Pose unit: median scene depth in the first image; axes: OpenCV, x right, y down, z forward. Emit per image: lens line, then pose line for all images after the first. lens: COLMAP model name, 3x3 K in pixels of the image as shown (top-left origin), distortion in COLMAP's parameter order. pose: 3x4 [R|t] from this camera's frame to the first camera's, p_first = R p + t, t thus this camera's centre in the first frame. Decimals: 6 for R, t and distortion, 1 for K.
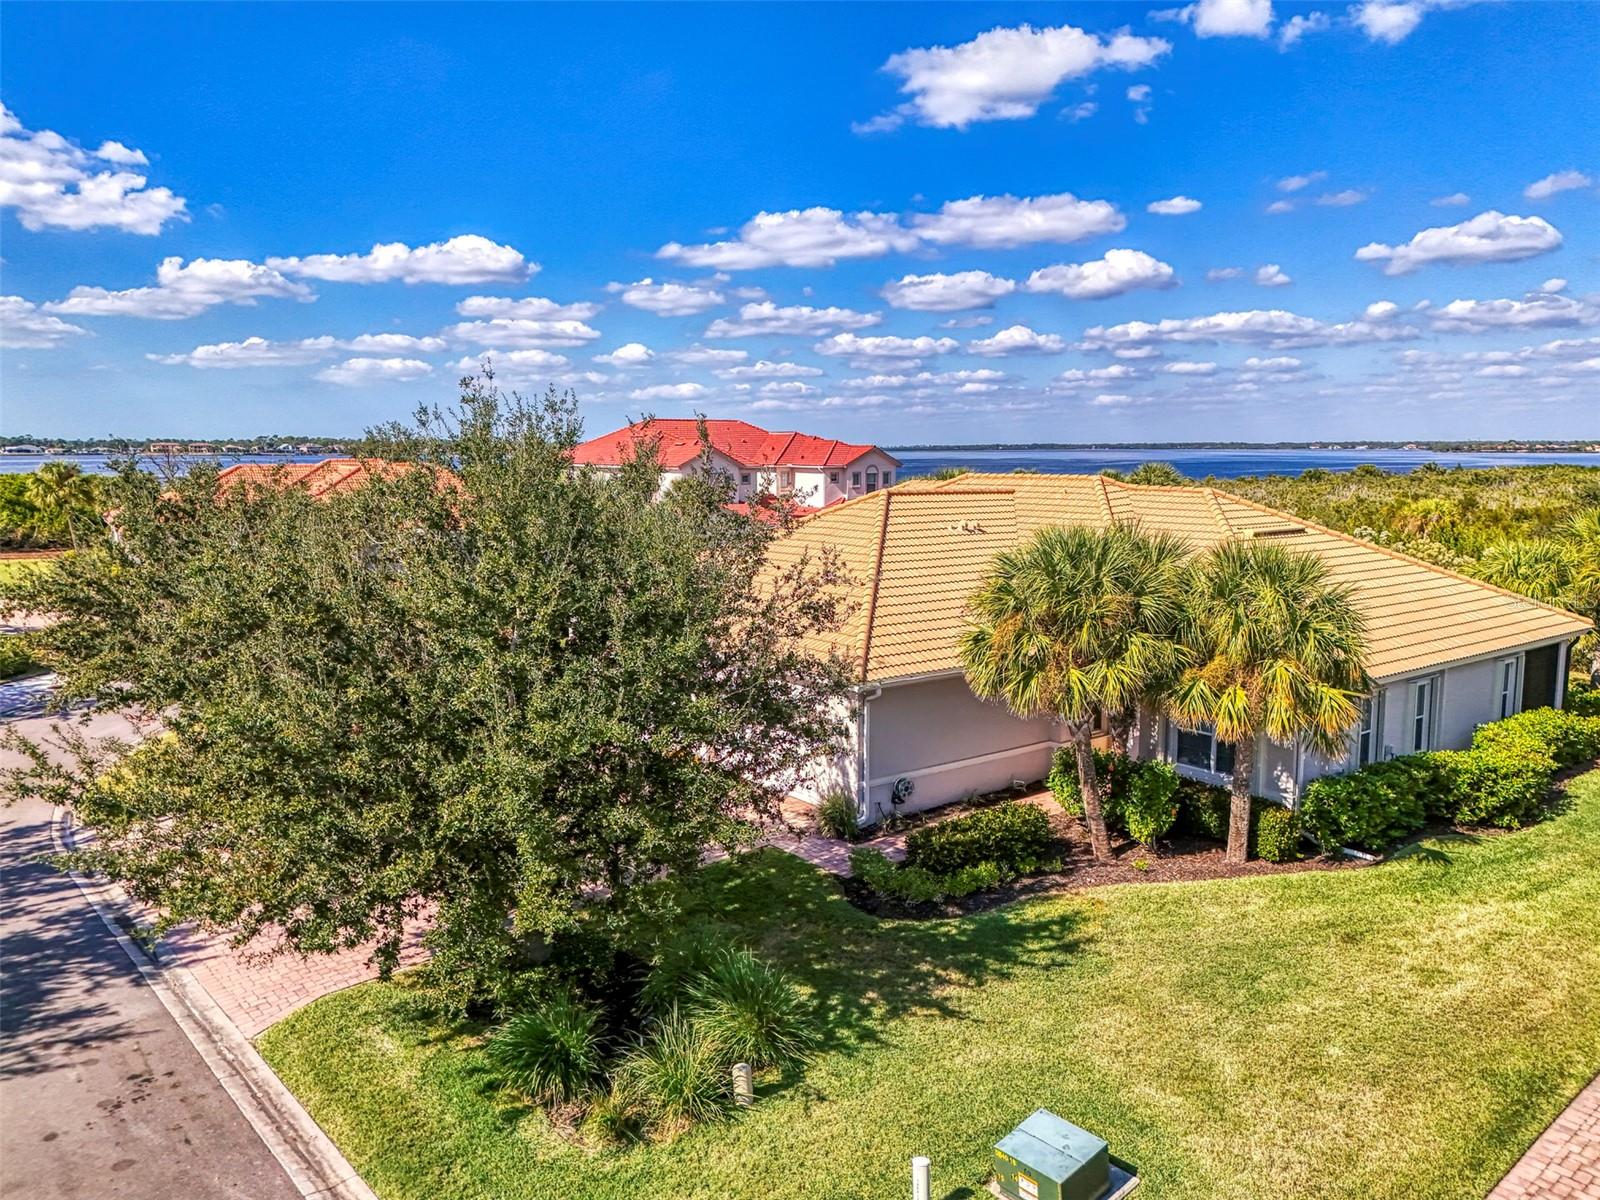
lens RADIAL K [[1205.2, 0, 805.6], [0, 1205.2, 591.8], [0, 0, 1]] dist [0.052493, -0.047981]
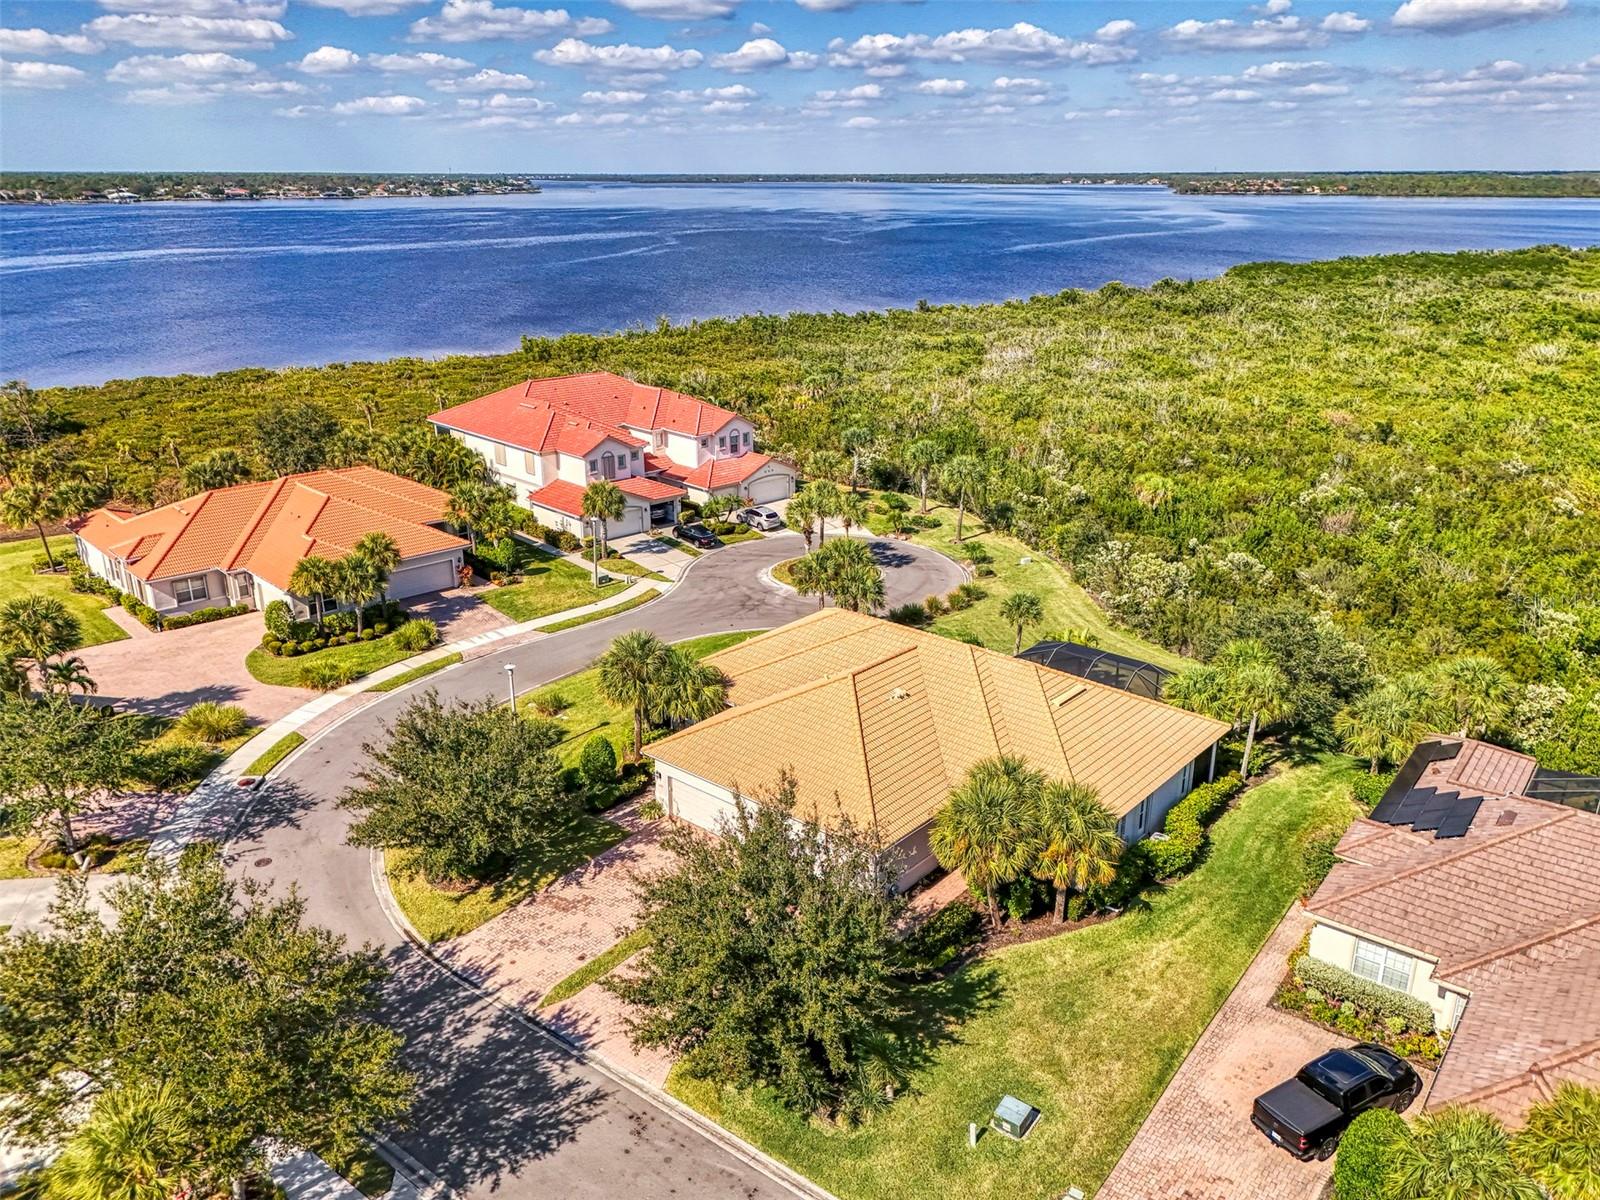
lens RADIAL K [[1205.2, 0, 815.4], [0, 1205.2, 613.0], [0, 0, 1]] dist [0.052493, -0.047981]
pose [[0.979204, -0.065426, 0.192038, -0.473266], [0.020149, 0.973255, 0.228841, -0.875787], [-0.201874, -0.220213, 0.954334, -0.891652]]
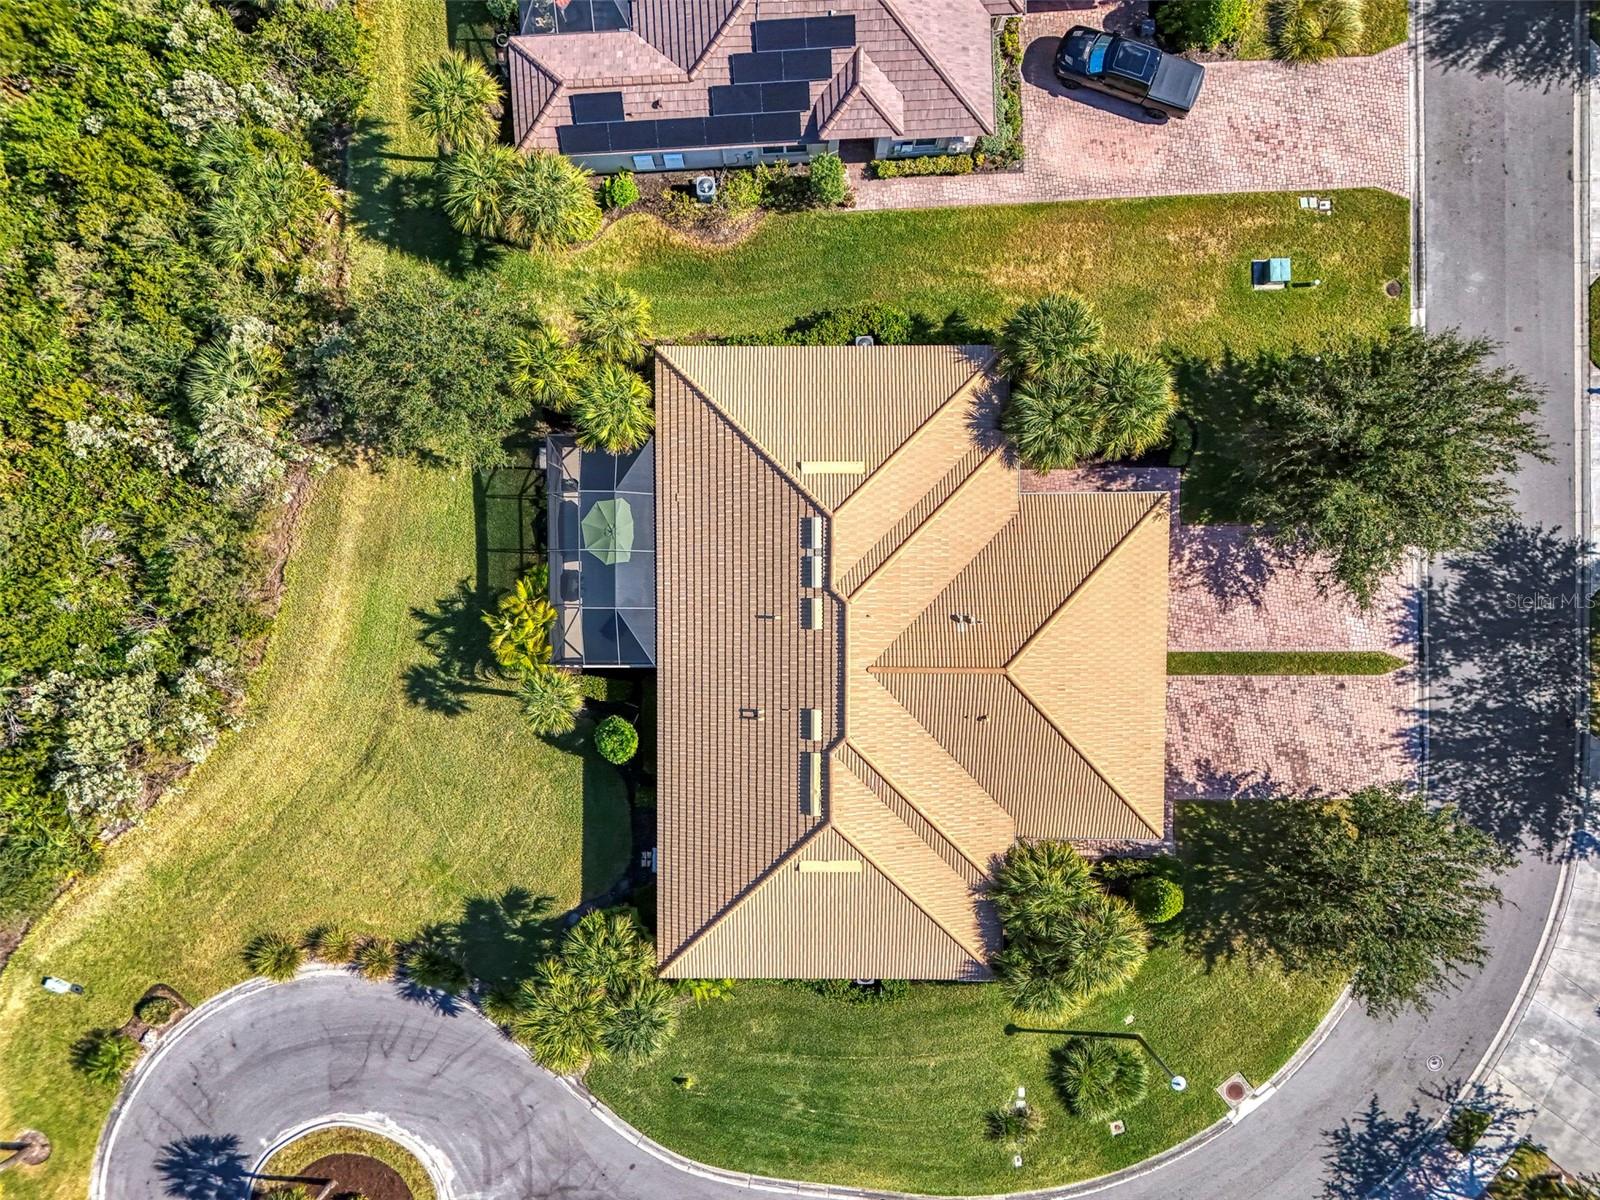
lens RADIAL K [[1205.2, 0, 769.1], [0, 1205.2, 658.5], [0, 0, 1]] dist [0.052493, -0.047981]
pose [[-0.784808, -0.619521, -0.016432, 0.488222], [0.090923, -0.141328, 0.985778, -2.299094], [-0.613033, 0.772153, 0.167245, 1.477757]]
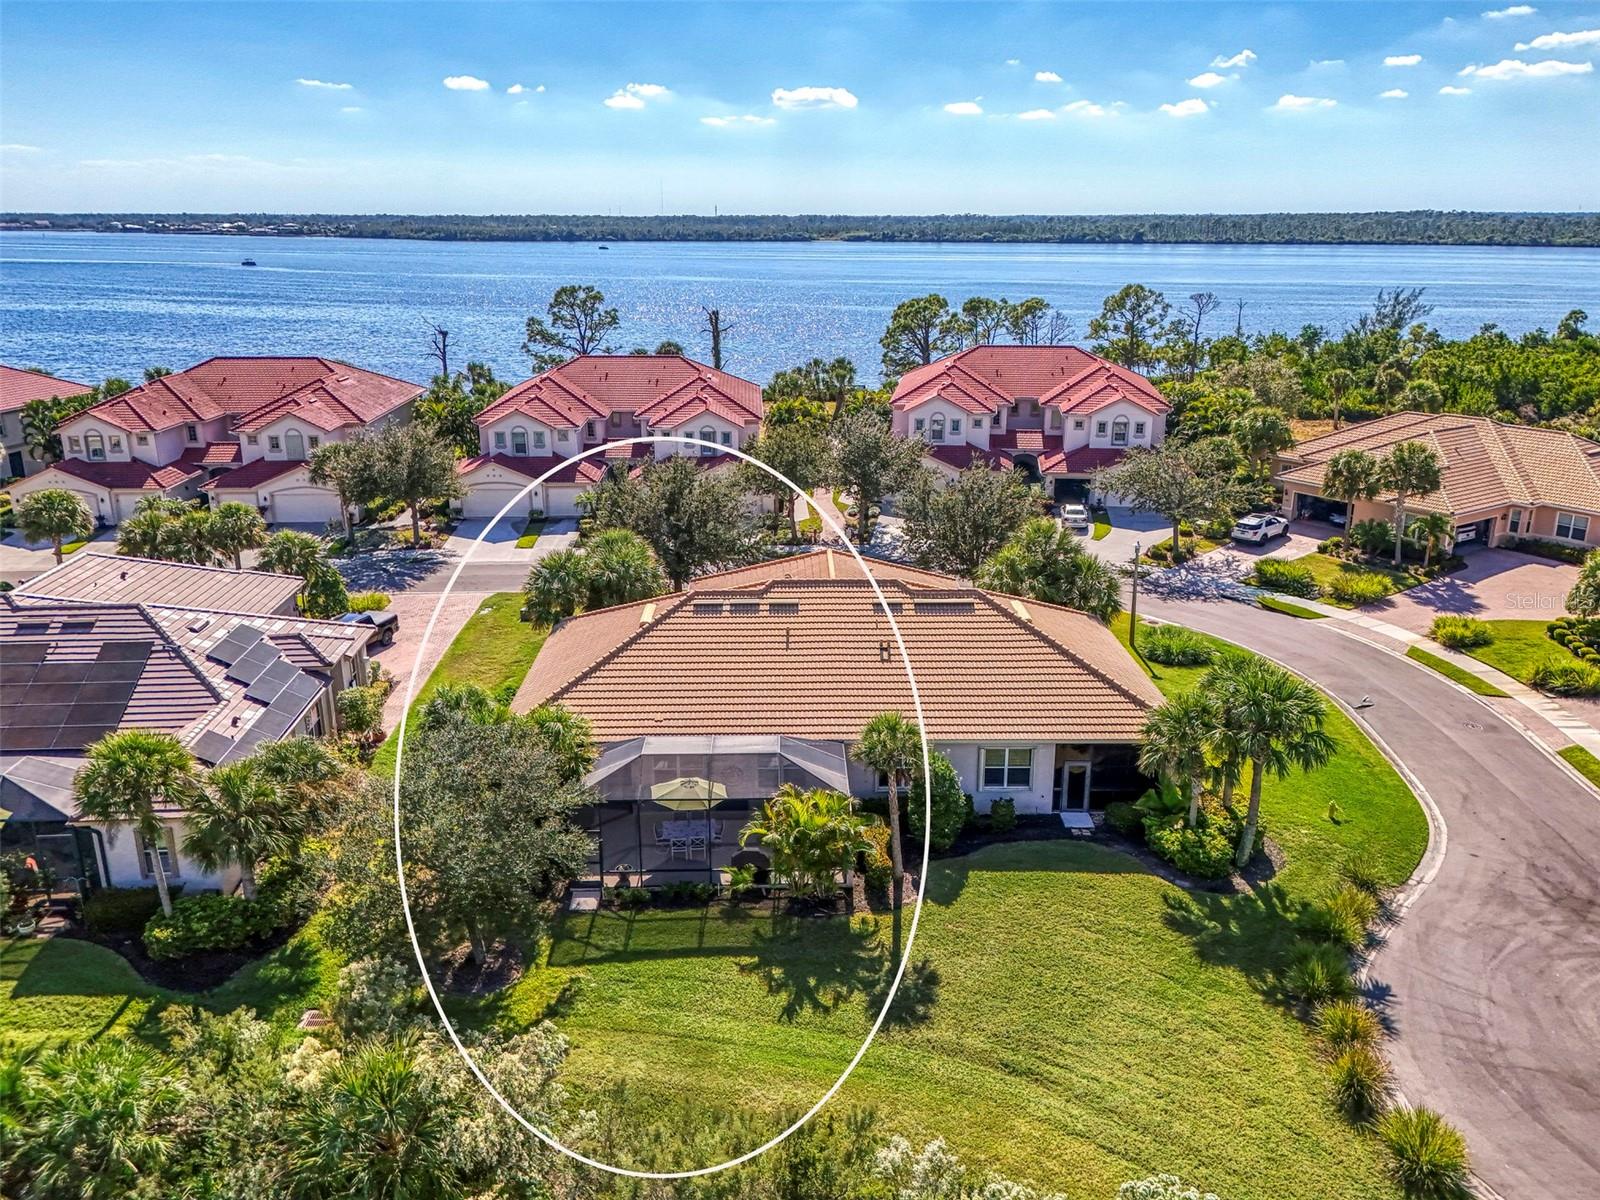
lens RADIAL K [[1205.2, 0, 789.8], [0, 1205.2, 606.5], [0, 0, 1]] dist [0.052493, -0.047981]
pose [[-0.614925, 0.245344, -0.749449, 2.184408], [-0.089681, 0.922448, 0.375562, -1.012060], [0.783470, 0.298154, -0.545233, 3.014041]]
